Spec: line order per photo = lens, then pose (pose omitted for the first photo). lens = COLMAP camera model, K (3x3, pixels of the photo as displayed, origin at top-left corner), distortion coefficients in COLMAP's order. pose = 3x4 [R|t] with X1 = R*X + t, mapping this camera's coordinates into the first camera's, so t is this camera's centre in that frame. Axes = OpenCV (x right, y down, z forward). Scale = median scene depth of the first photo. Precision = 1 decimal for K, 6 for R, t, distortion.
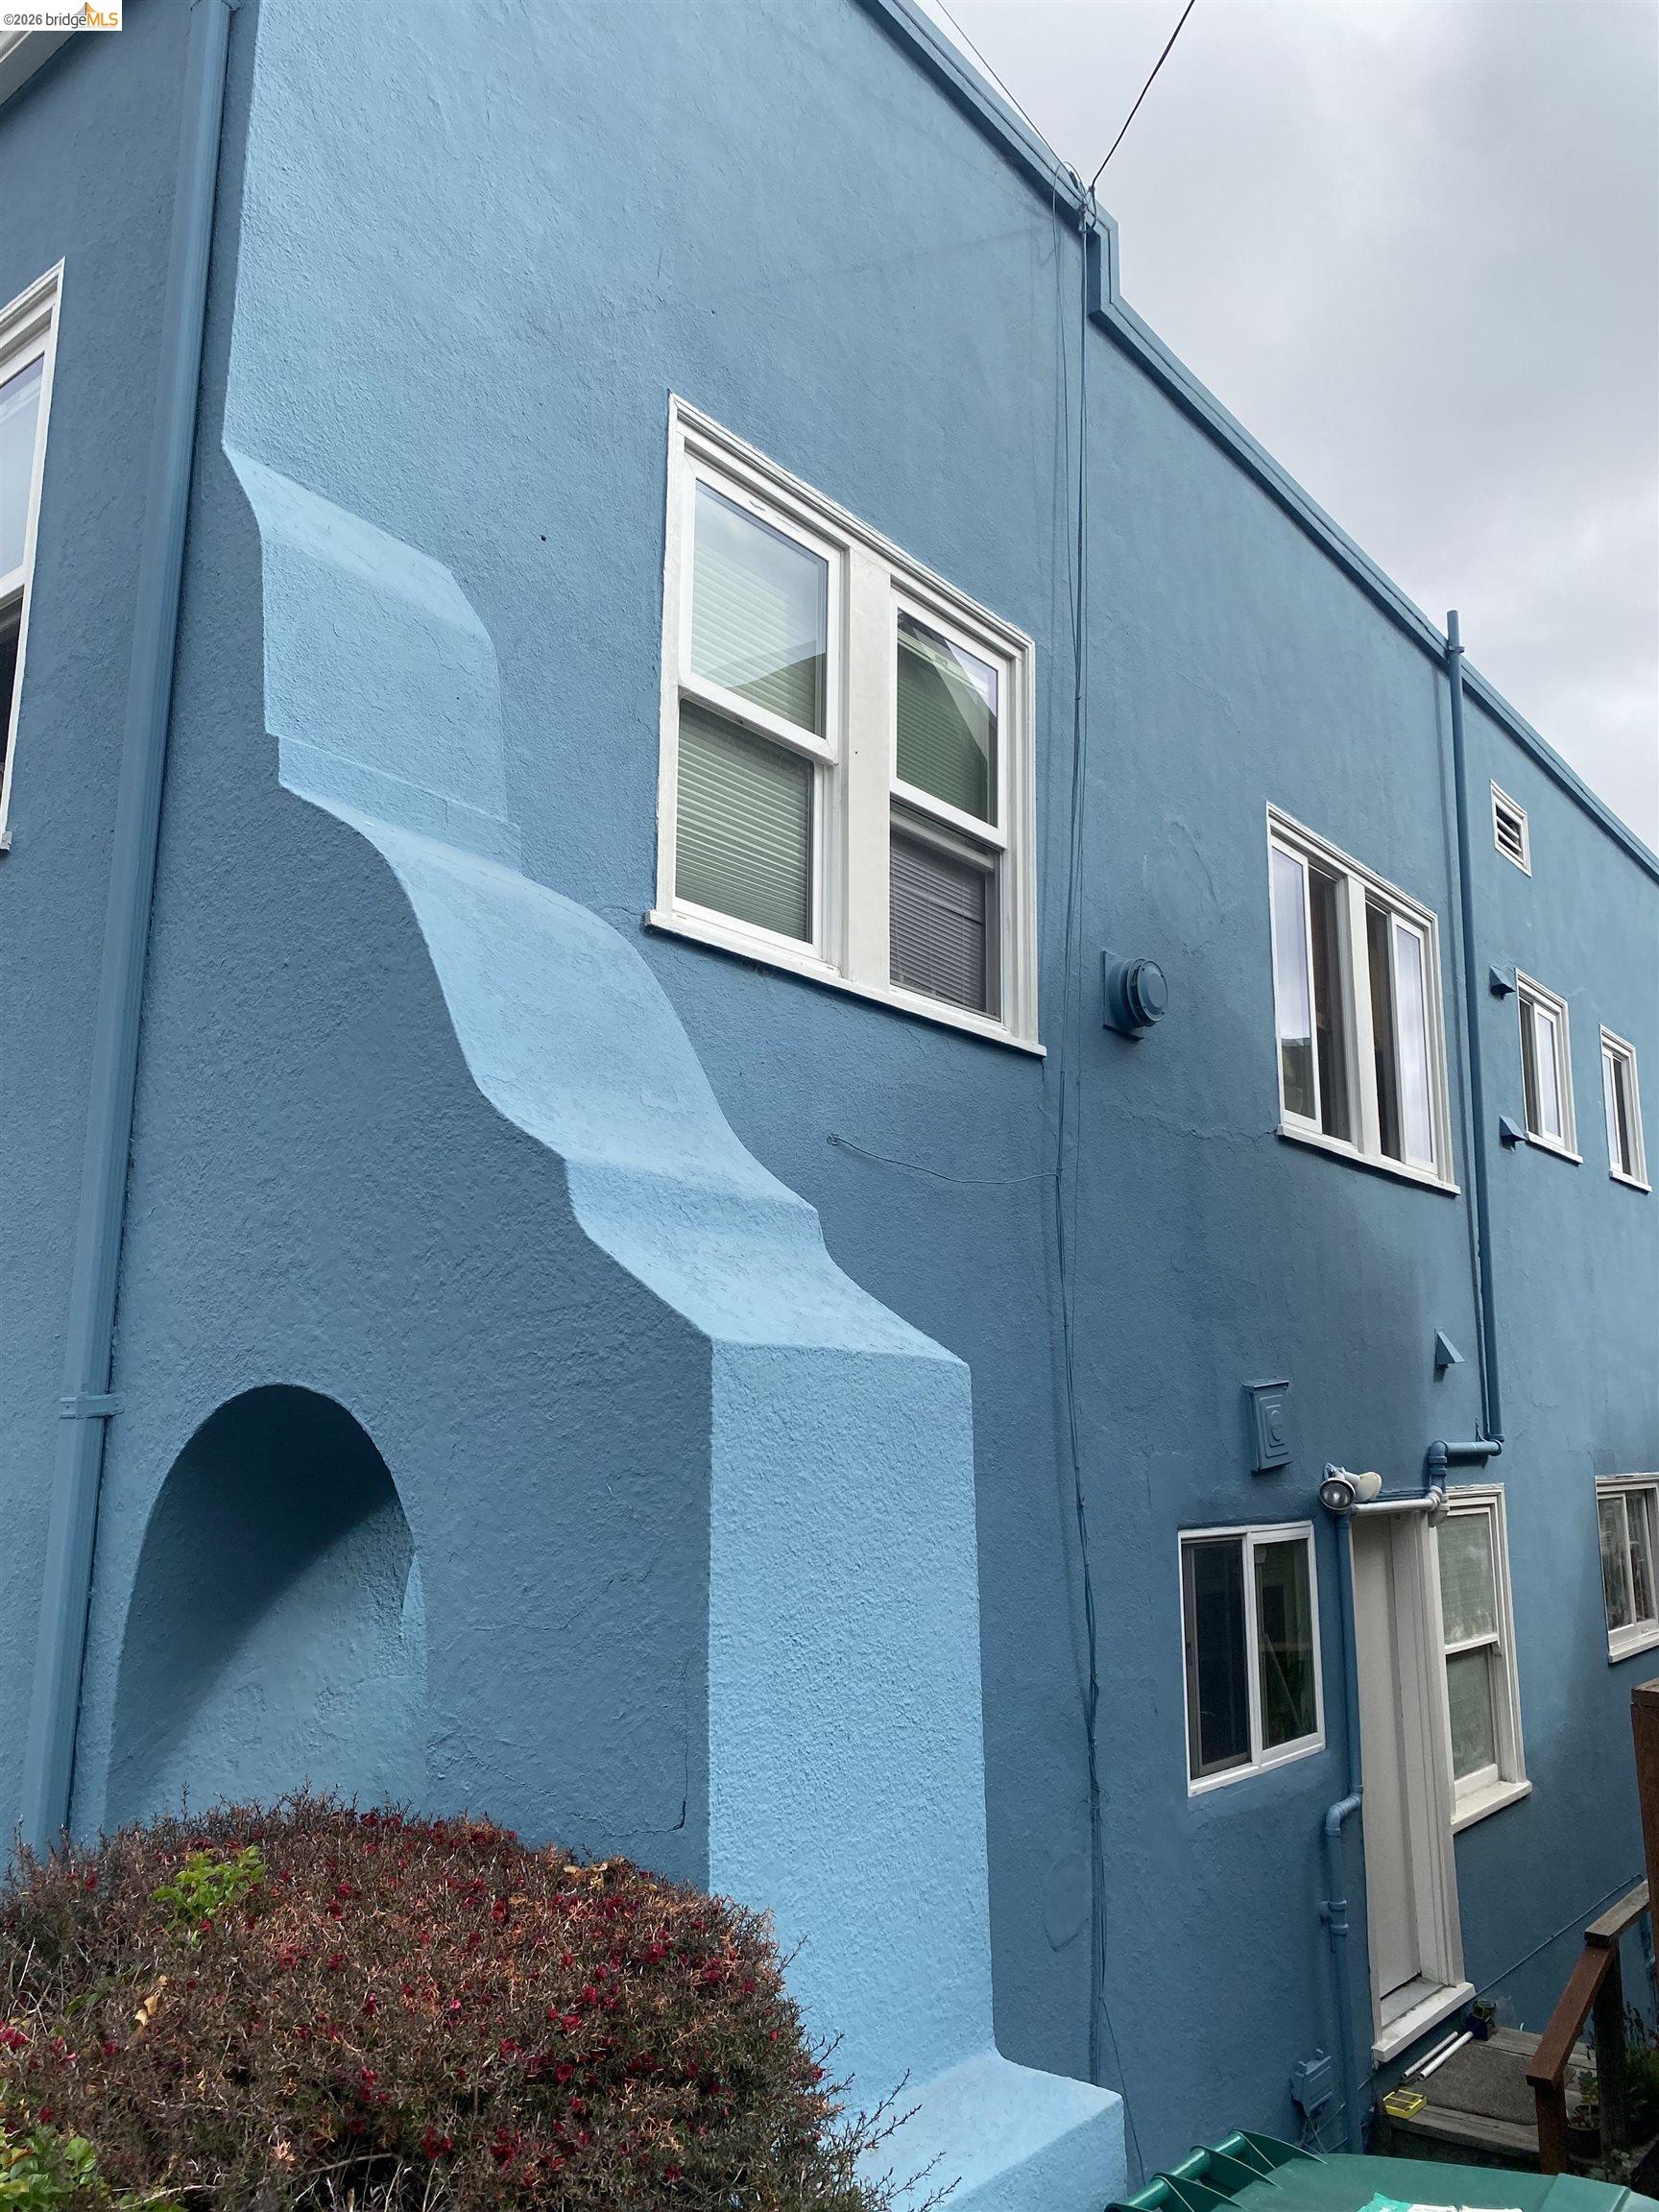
lens RADIAL K [[1679.6, 0, 809.1], [0, 1679.6, 1101.8], [0, 0, 1]] dist [0.038145, -0.054674]
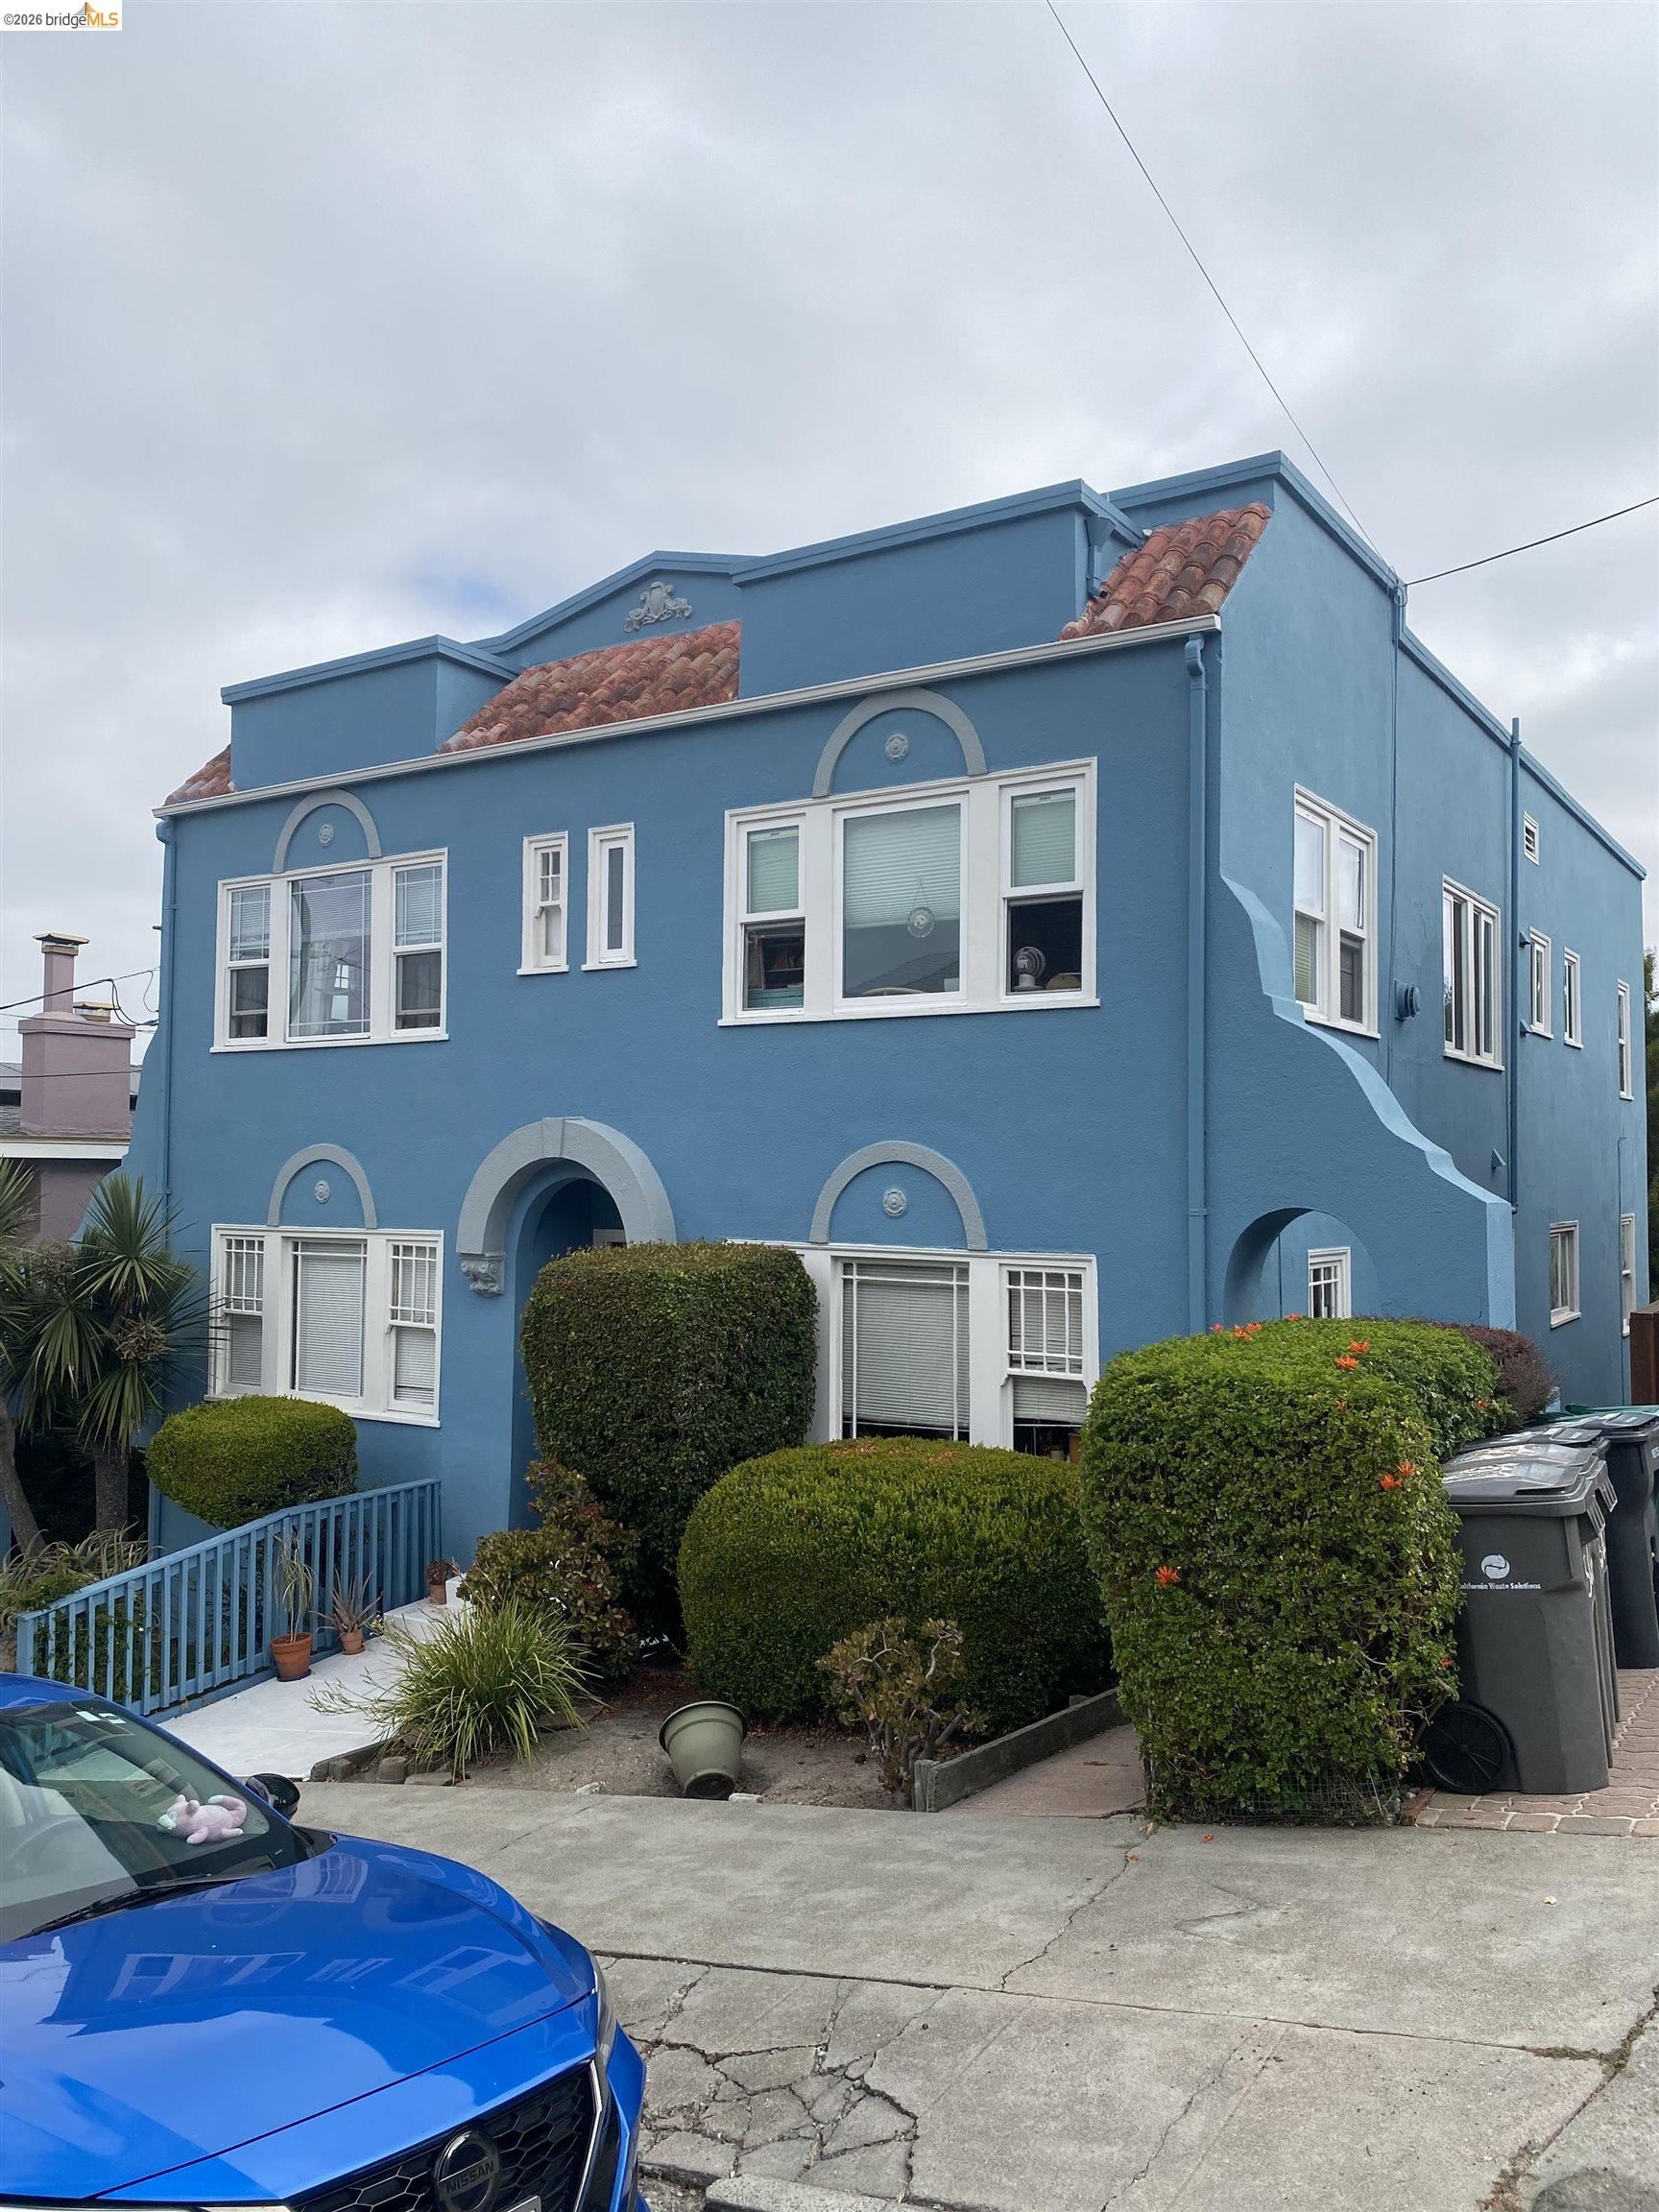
lens RADIAL K [[1683.5, 0, 829.5], [0, 1683.5, 1106.0], [0, 0, 1]] dist [0.041761, -0.030982]
pose [[0.994553, -0.000274, 0.104235, -0.786802], [-0.015480, 0.988520, 0.150292, -0.256713], [-0.103080, -0.151087, 0.983131, -1.067435]]
